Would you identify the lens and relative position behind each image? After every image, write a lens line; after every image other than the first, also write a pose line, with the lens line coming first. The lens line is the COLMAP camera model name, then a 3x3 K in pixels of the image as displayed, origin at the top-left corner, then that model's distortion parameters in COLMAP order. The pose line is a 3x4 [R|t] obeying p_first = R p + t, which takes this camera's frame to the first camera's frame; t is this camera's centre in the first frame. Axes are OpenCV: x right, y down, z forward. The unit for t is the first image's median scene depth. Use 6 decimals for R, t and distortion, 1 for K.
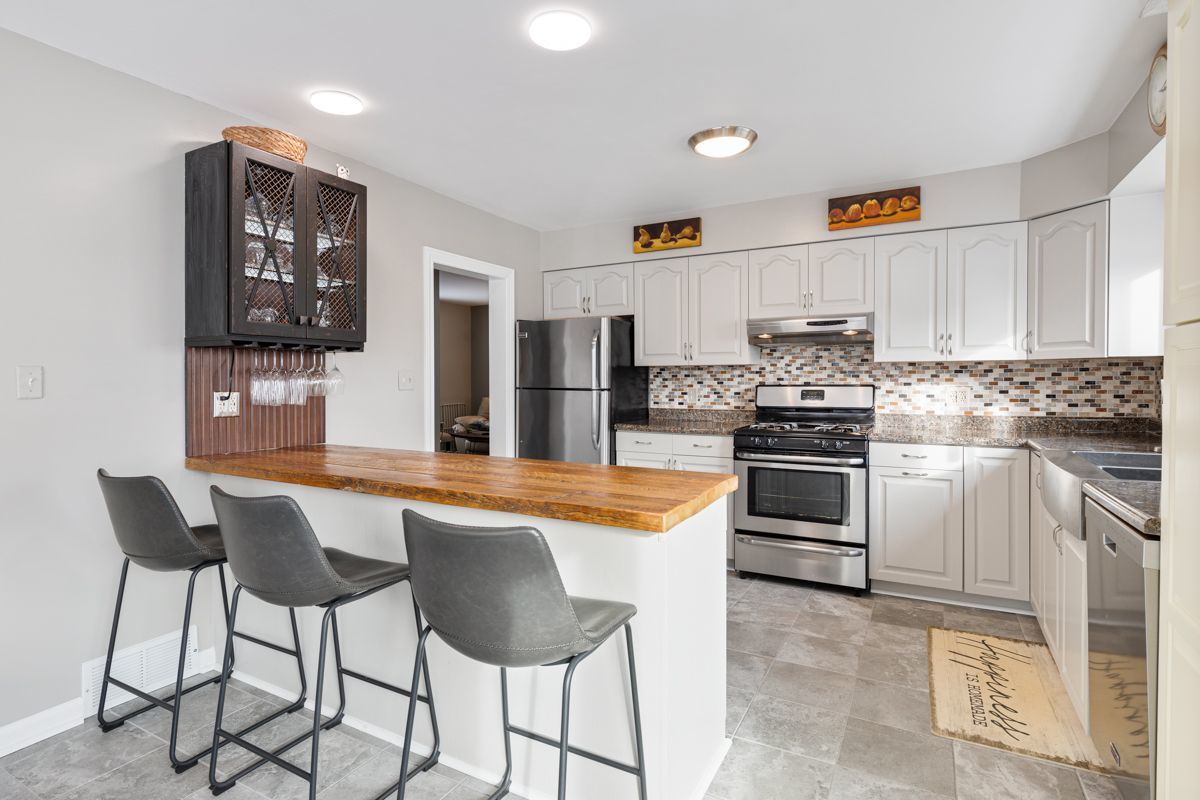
lens RADIAL K [[592.5, 0, 598.3], [0, 592.5, 393.0], [0, 0, 1]] dist [0.005248, 0.000897]
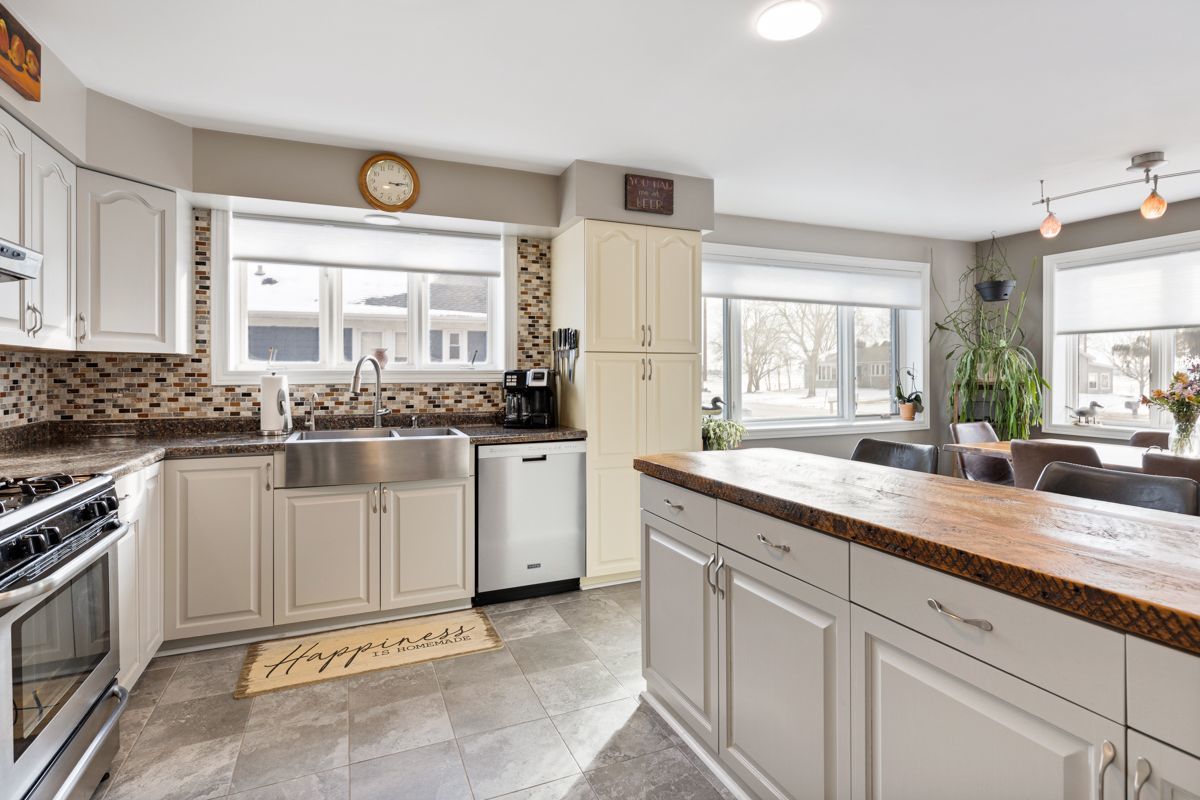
lens RADIAL K [[592.5, 0, 596.1], [0, 592.5, 375.0], [0, 0, 1]] dist [0.005248, 0.000897]
pose [[-0.779072, 0.006058, 0.626905, -0.324778], [0.013976, 0.999873, 0.007707, -0.026541], [-0.626778, 0.014766, -0.779058, 1.458264]]
